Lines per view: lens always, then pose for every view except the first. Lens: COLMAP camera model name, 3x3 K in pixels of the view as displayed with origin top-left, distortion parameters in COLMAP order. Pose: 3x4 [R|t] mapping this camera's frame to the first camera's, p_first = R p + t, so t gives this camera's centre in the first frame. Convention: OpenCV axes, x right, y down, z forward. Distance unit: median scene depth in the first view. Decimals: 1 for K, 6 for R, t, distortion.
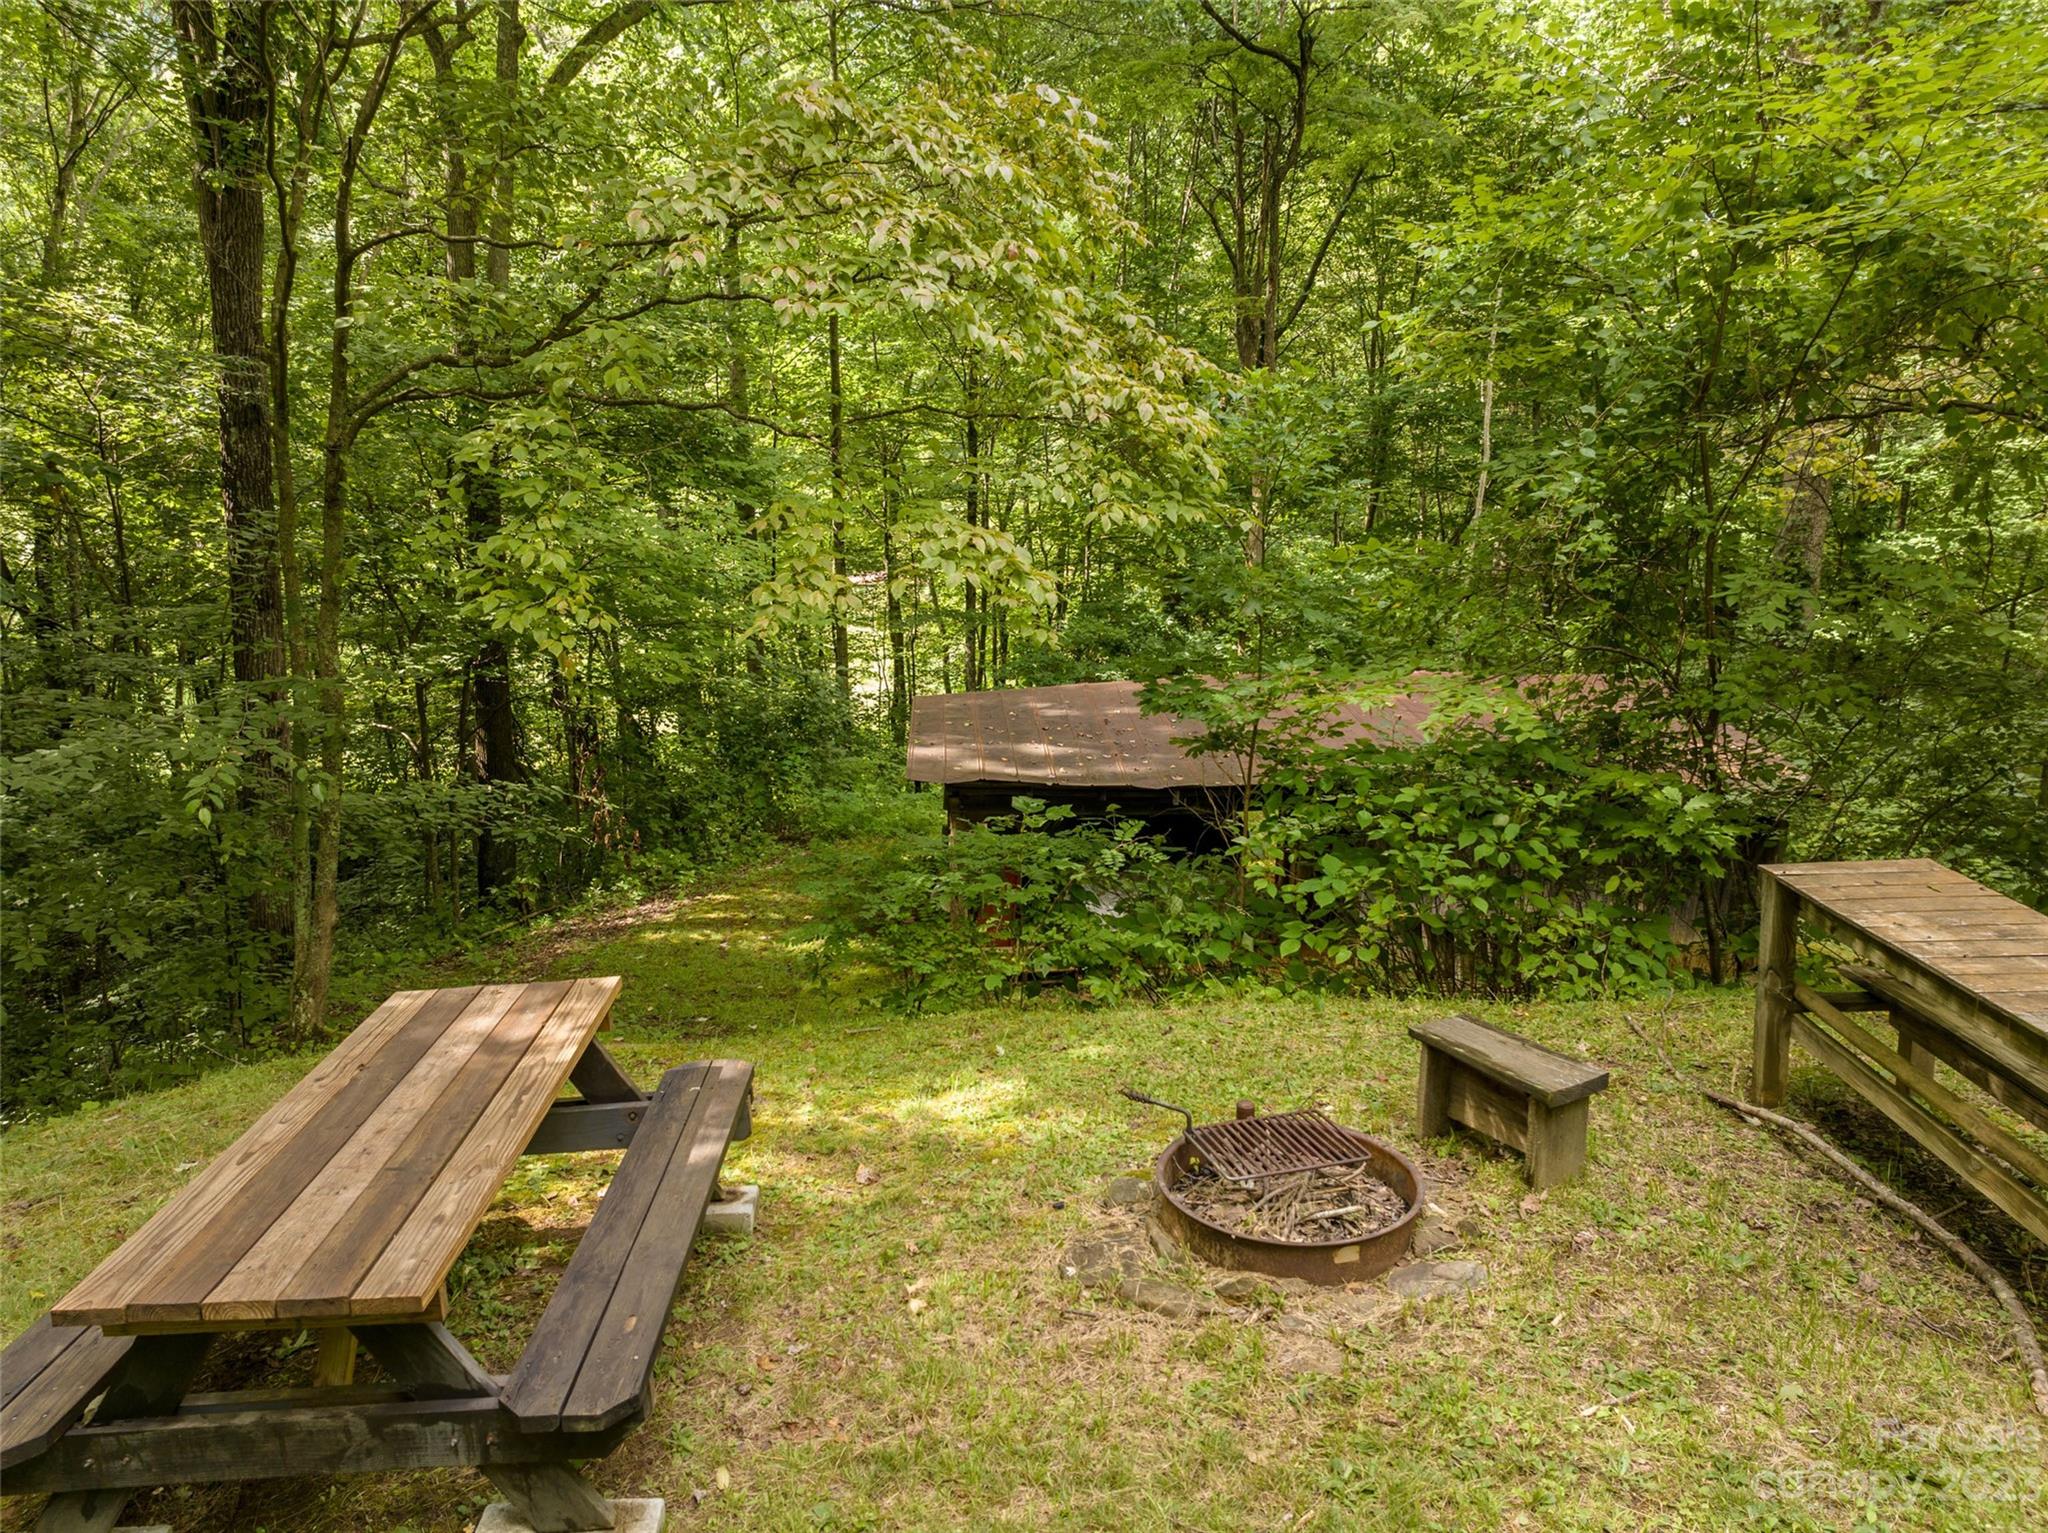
lens RADIAL K [[1421.5, 0, 1016.4], [0, 1421.5, 767.9], [0, 0, 1]] dist [-0.041594, 0.020199]
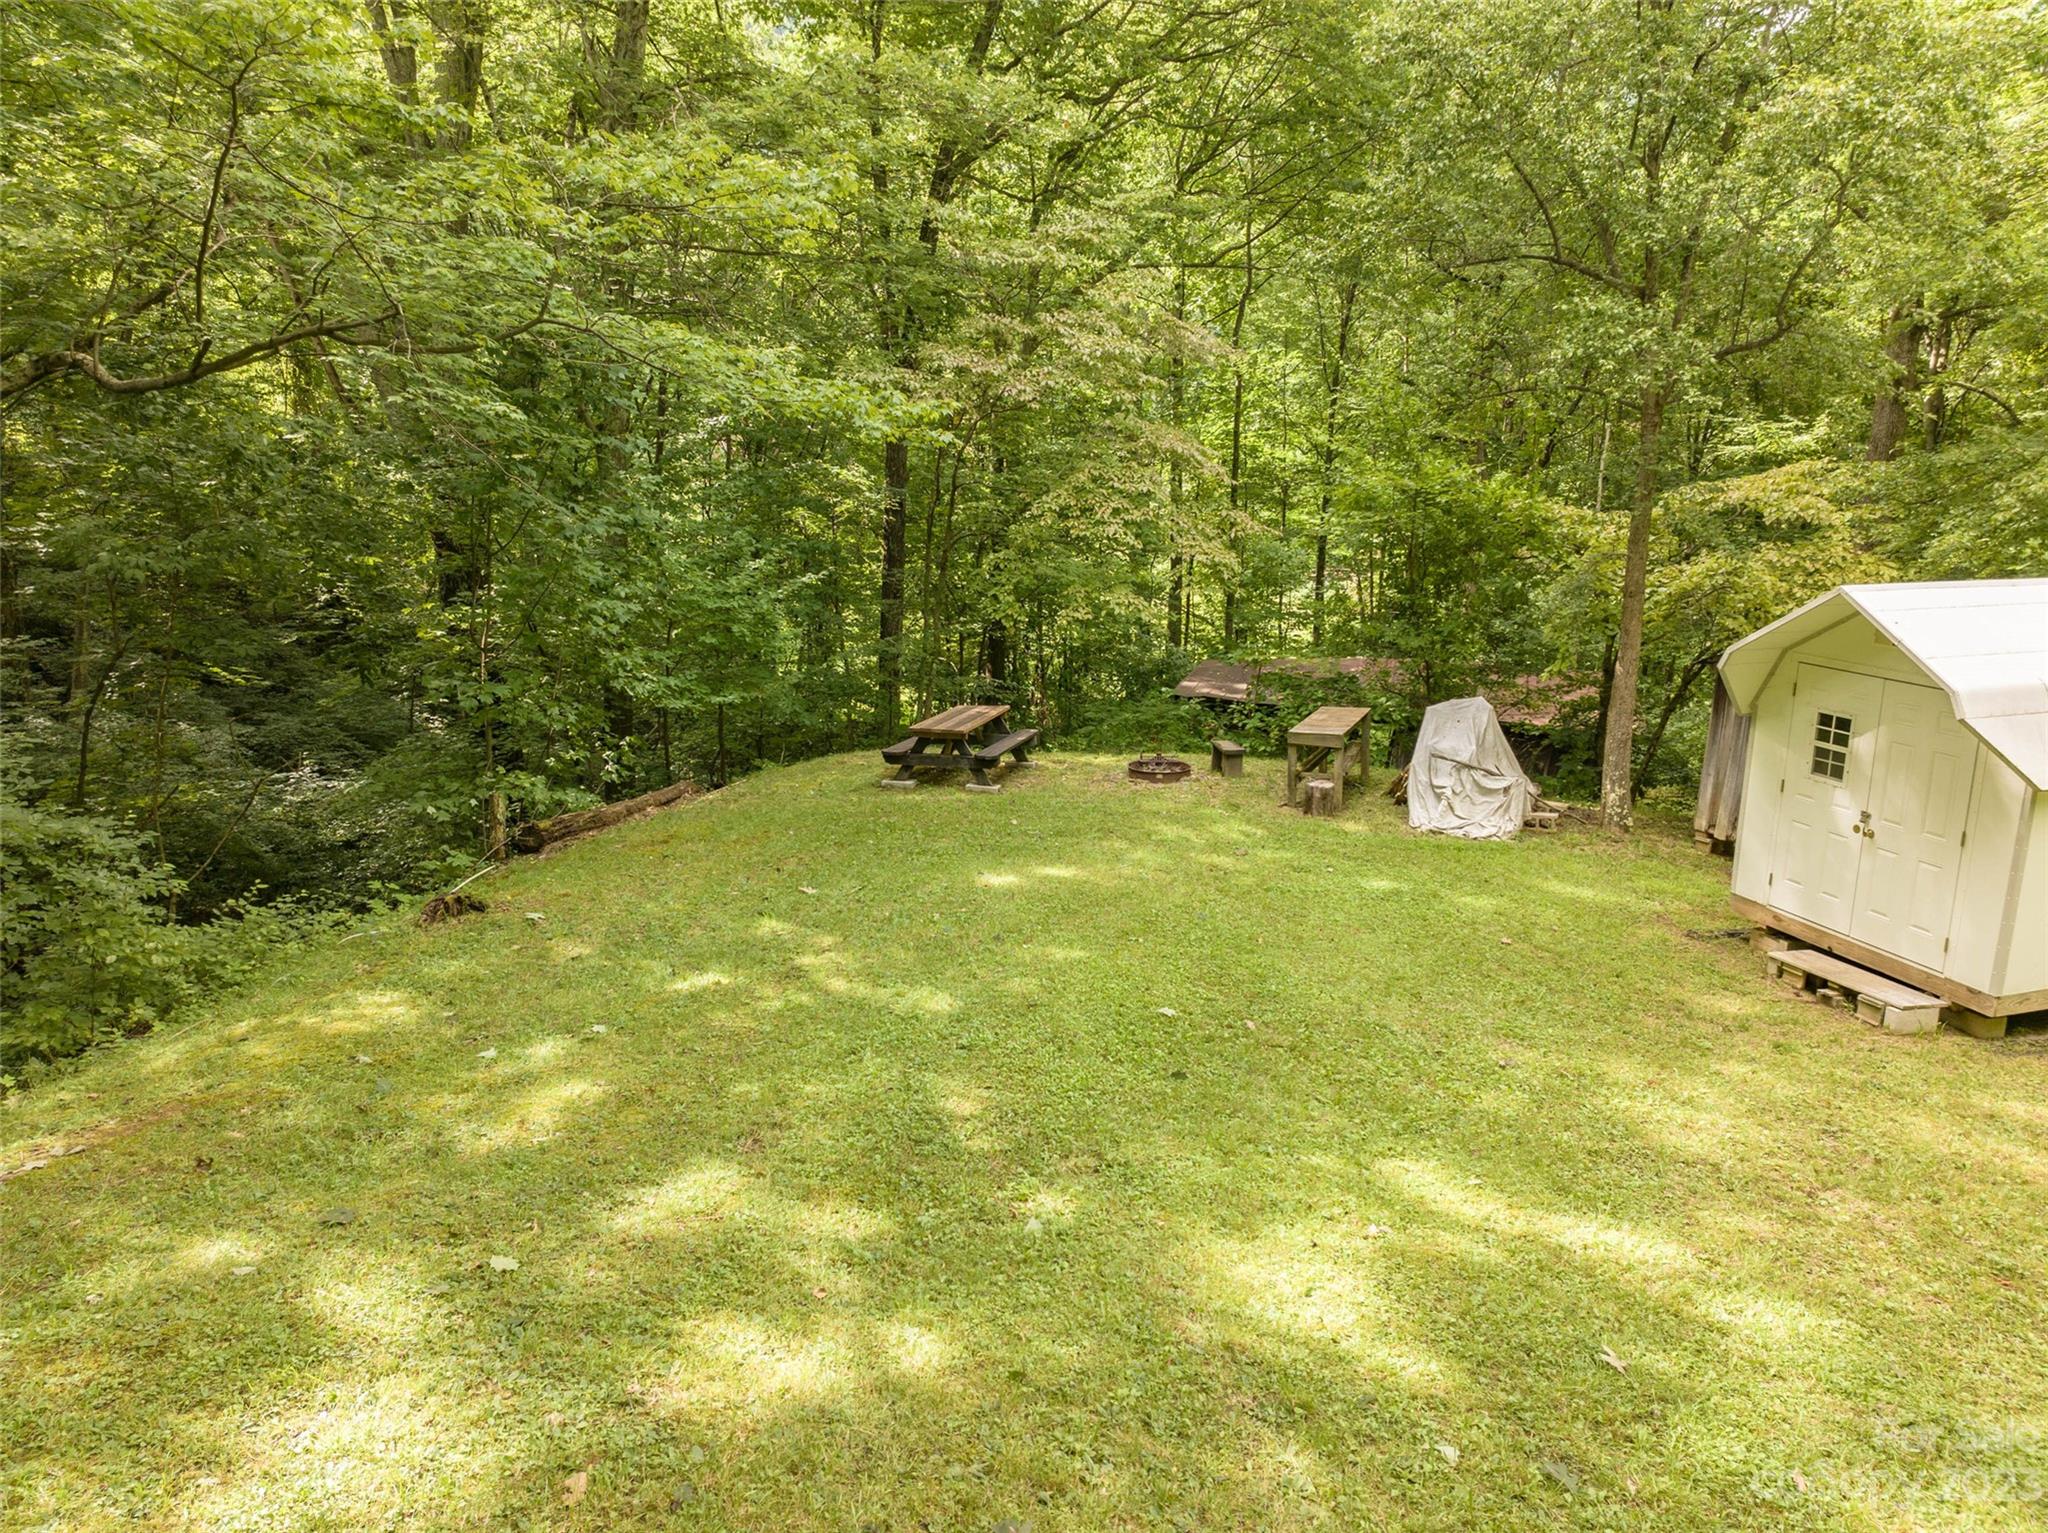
lens RADIAL K [[1421.5, 0, 1022.0], [0, 1421.5, 765.5], [0, 0, 1]] dist [-0.041594, 0.020199]
pose [[0.938143, 0.090417, -0.334233, 0.346370], [-0.088111, 0.995866, 0.022089, 0.069098], [0.334849, 0.008727, 0.942231, -0.866765]]
